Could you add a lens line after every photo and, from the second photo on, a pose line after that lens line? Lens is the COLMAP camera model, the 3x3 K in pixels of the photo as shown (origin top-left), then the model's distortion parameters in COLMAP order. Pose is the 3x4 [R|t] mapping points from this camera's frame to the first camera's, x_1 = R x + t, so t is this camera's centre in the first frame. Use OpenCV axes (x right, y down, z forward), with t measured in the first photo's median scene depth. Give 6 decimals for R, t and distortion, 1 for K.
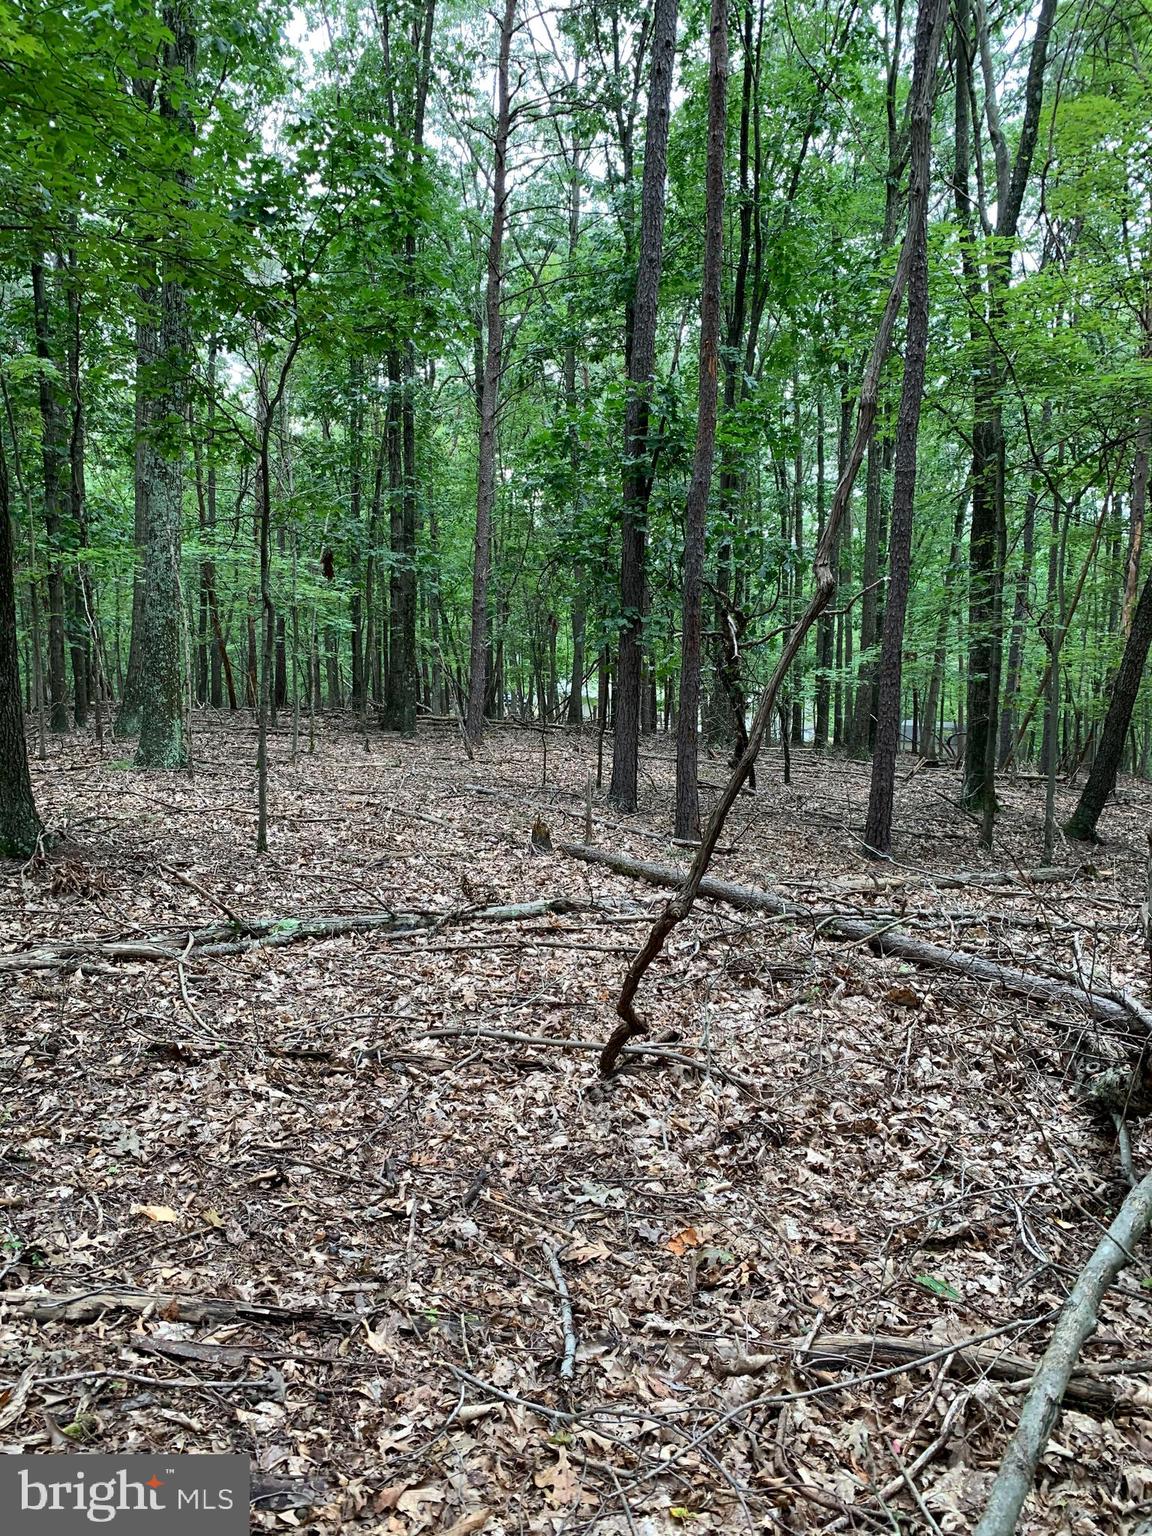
lens RADIAL K [[1170.3, 0, 576.0], [0, 1170.3, 768.0], [0, 0, 1]] dist [0.011897, 0.000937]
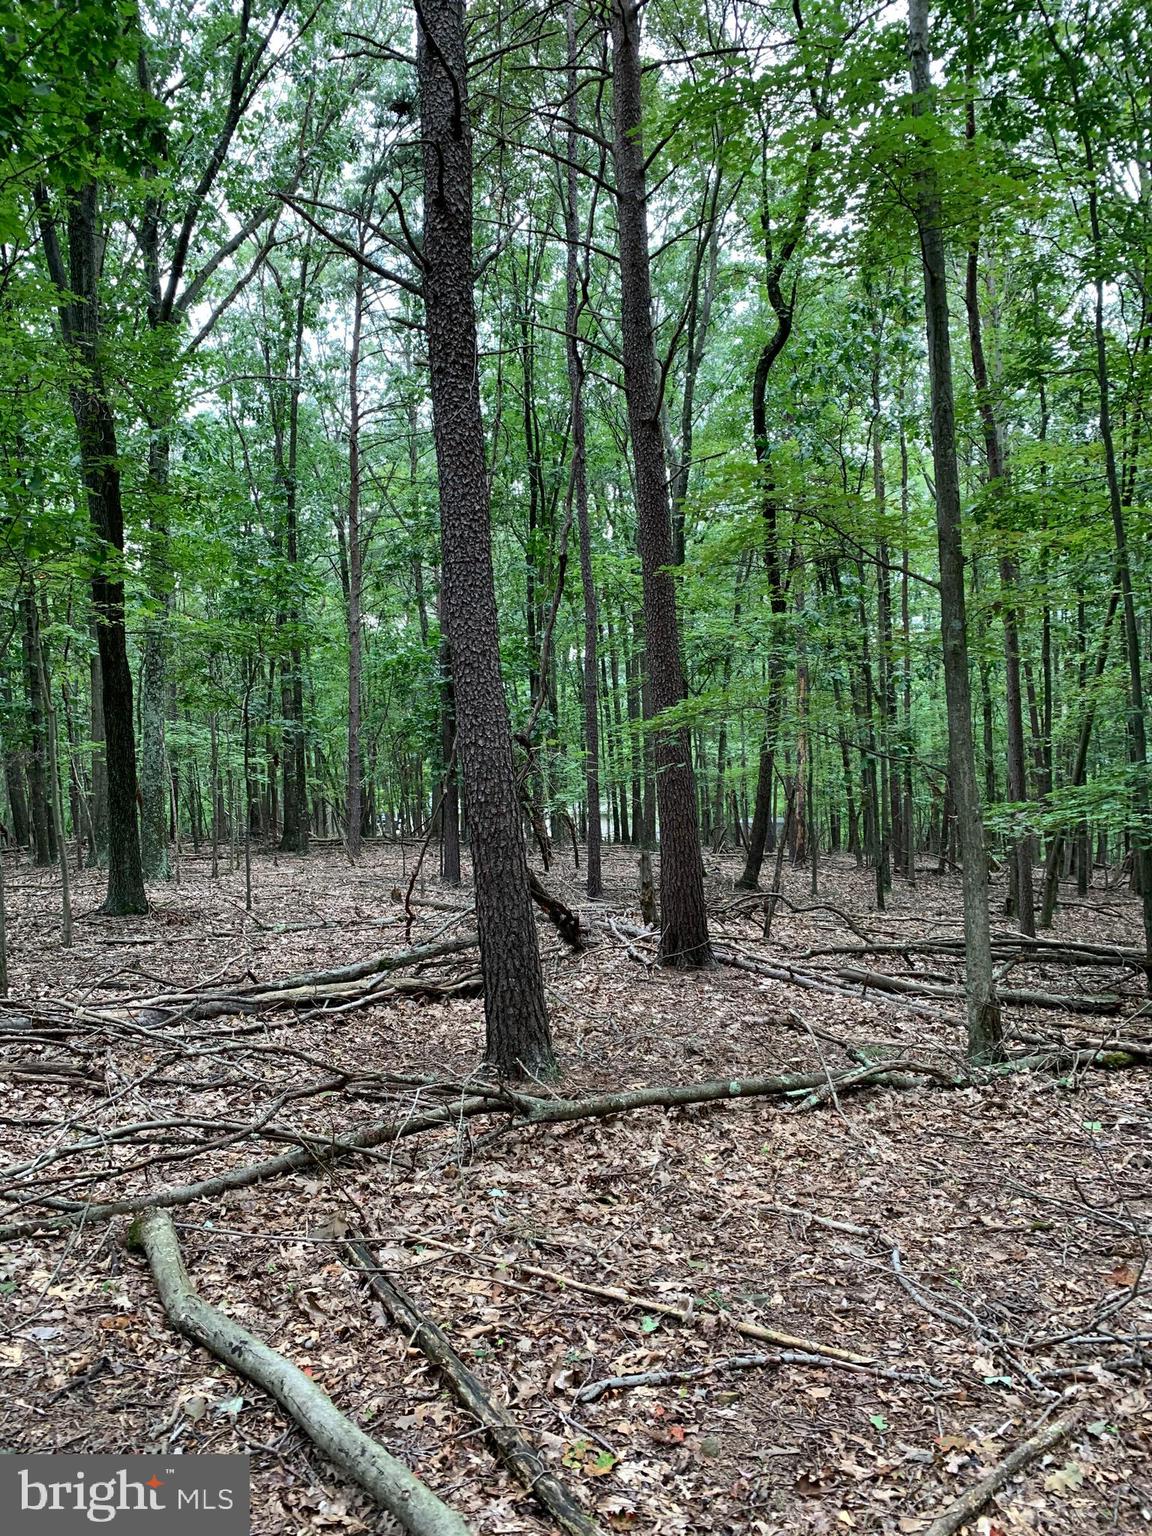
lens RADIAL K [[1170.3, 0, 576.0], [0, 1170.3, 768.0], [0, 0, 1]] dist [0.011897, 0.000937]
pose [[0.992775, -0.055688, 0.106287, 0.030220], [0.065566, 0.993615, -0.091822, 0.020083], [-0.100495, 0.098127, 0.990087, -0.391405]]
